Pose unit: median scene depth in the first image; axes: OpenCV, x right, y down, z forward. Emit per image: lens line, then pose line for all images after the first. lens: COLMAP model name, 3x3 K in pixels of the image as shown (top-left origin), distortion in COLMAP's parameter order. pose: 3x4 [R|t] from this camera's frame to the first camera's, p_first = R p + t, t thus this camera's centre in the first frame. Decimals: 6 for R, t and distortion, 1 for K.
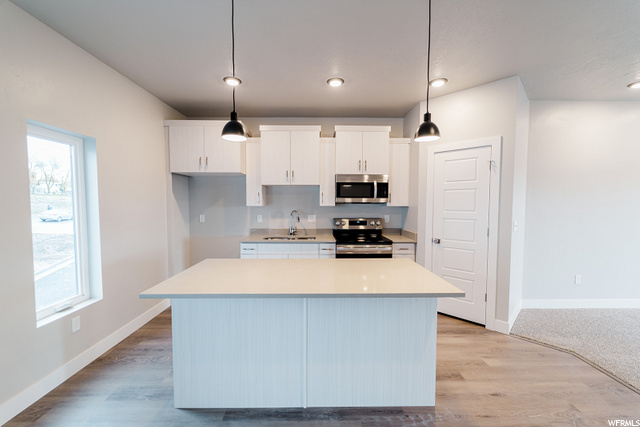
lens RADIAL K [[259.2, 0, 320.0], [0, 259.2, 213.5], [0, 0, 1]] dist [0.000032, 0.000032]
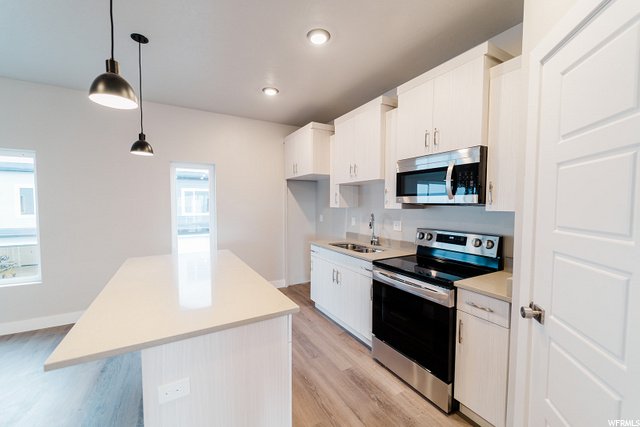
lens RADIAL K [[256.3, 0, 317.8], [0, 256.3, 214.2], [0, 0, 1]] dist [-0.000071, -0.000022]
pose [[0.485102, 0.036172, -0.873709, 0.543760], [-0.039789, 0.999022, 0.019269, -0.020126], [0.873552, 0.025416, 0.486067, 0.512599]]
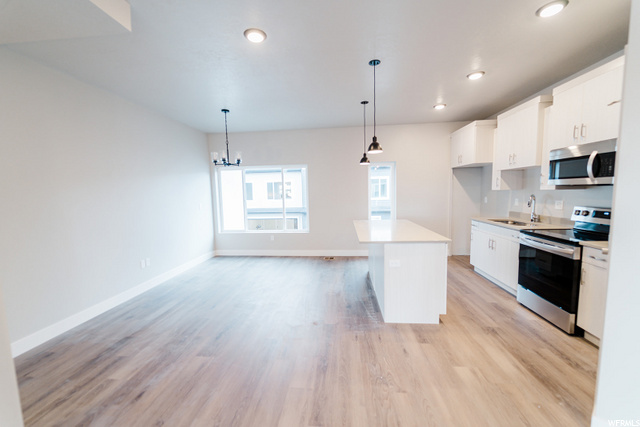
lens RADIAL K [[256.3, 0, 317.8], [0, 256.3, 214.2], [0, 0, 1]] dist [-0.000071, -0.000022]
pose [[-0.111596, 0.091997, -0.989486, 0.959444], [-0.018676, 0.995336, 0.094647, -0.015177], [0.993578, 0.029042, -0.109358, 0.374665]]
